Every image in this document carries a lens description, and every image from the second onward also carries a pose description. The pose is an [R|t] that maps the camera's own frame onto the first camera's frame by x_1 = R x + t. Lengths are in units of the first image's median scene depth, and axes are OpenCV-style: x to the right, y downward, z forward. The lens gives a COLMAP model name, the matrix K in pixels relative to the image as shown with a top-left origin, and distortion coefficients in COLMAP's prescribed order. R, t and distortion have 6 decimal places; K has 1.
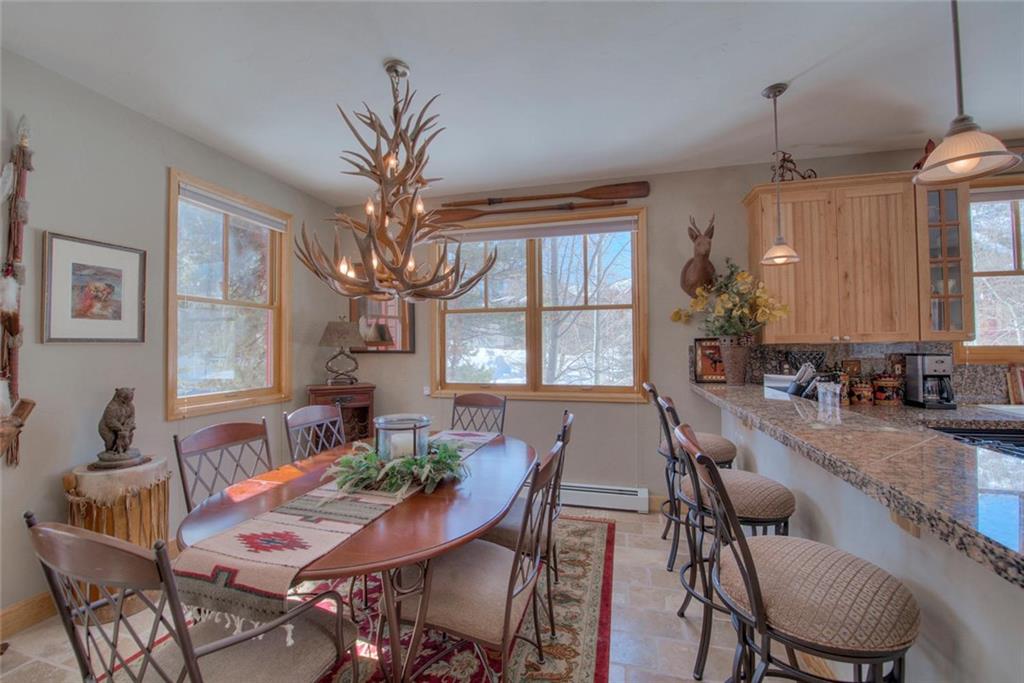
lens RADIAL K [[407.2, 0, 520.8], [0, 407.2, 338.9], [0, 0, 1]] dist [-0.017989, -0.001284]
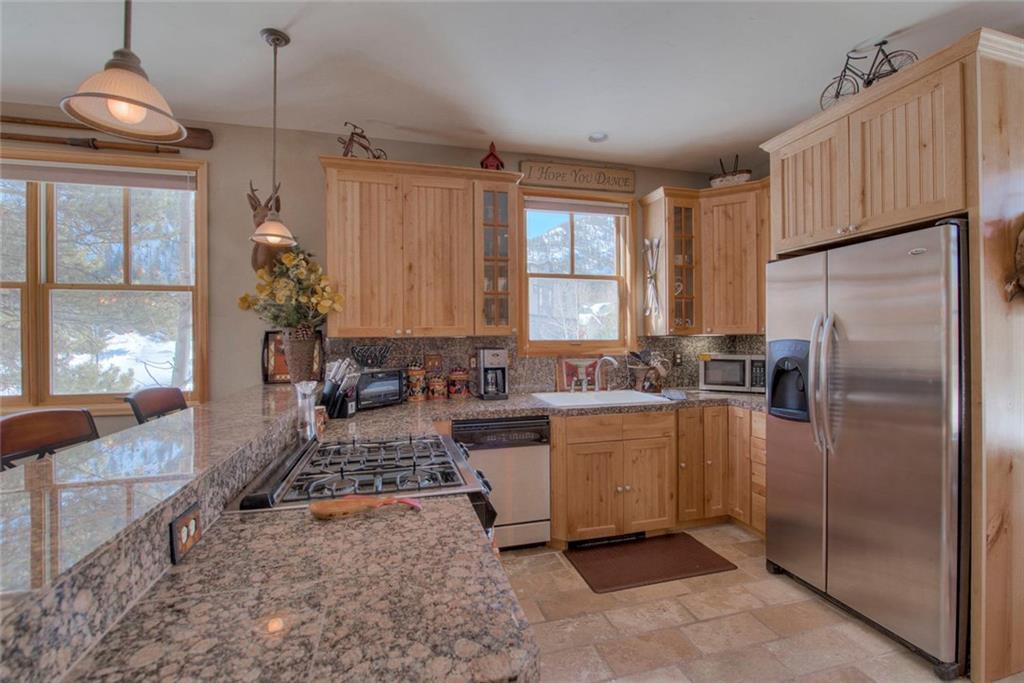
lens RADIAL K [[444.5, 0, 519.6], [0, 444.5, 340.7], [0, 0, 1]] dist [-0.013080, -0.002350]
pose [[0.868055, 0.000404, 0.496468, 0.503700], [-0.010632, 0.999785, 0.017775, -0.002597], [-0.496354, -0.020707, 0.867873, -0.055492]]
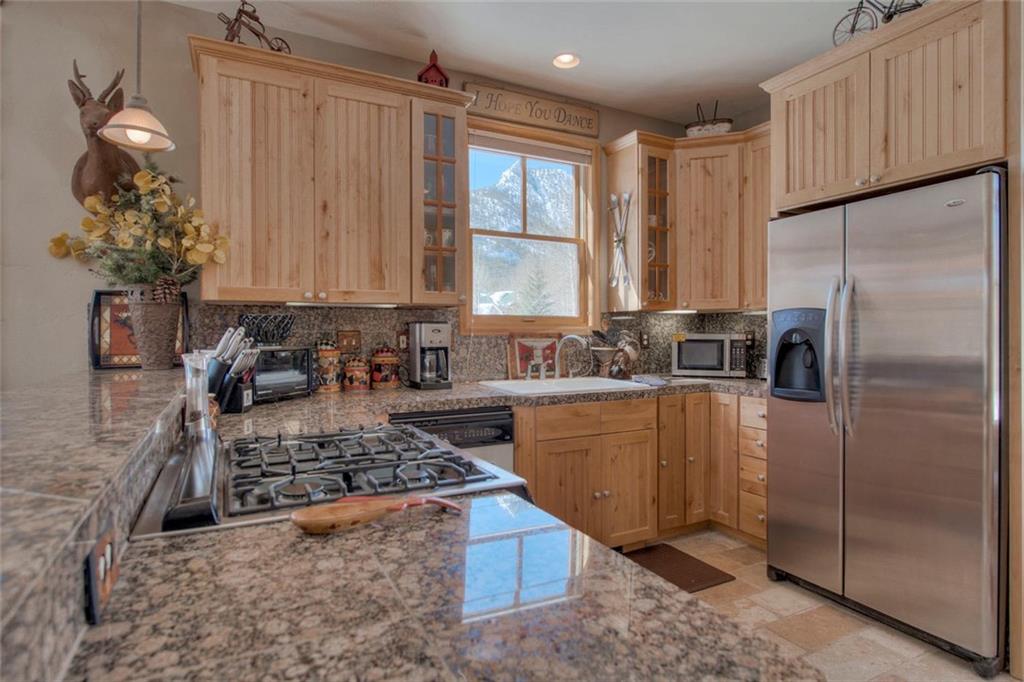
lens RADIAL K [[537.3, 0, 518.4], [0, 537.3, 338.4], [0, 0, 1]] dist [-0.007331, -0.000141]
pose [[0.743158, 0.000924, 0.669116, 0.430987], [-0.018059, 0.999662, 0.018677, 0.047979], [-0.668873, -0.025964, 0.742923, 0.074667]]
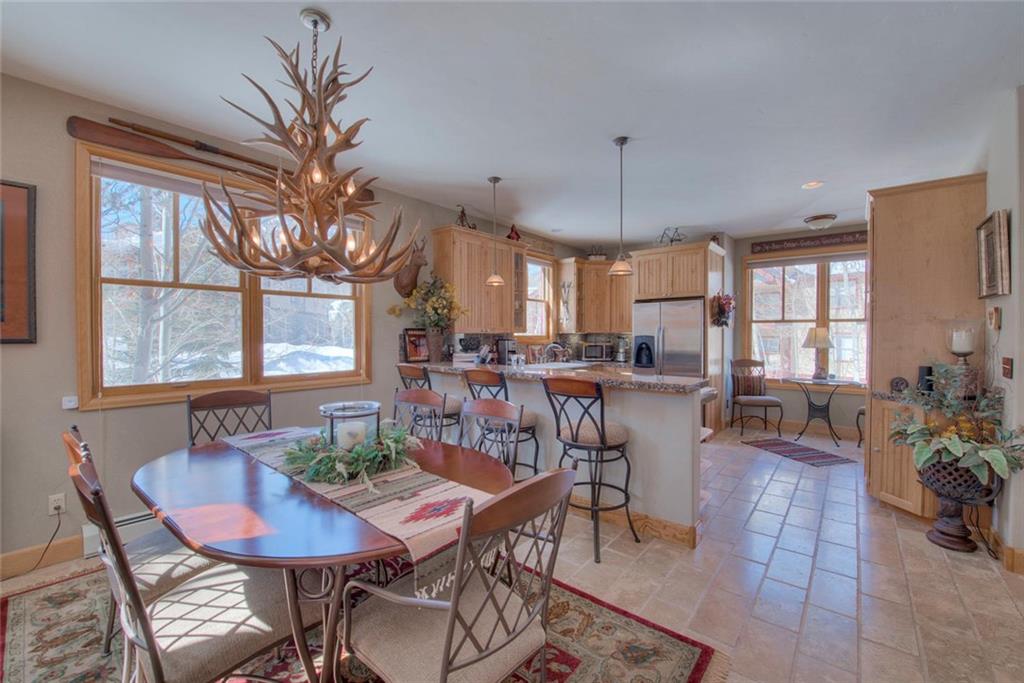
lens RADIAL K [[407.2, 0, 518.0], [0, 407.2, 341.1], [0, 0, 1]] dist [-0.017989, -0.001284]
pose [[0.423841, -0.007631, 0.905704, -0.678868], [-0.022131, 0.999579, 0.018779, 0.007972], [-0.905466, -0.028003, 0.423494, 0.152844]]
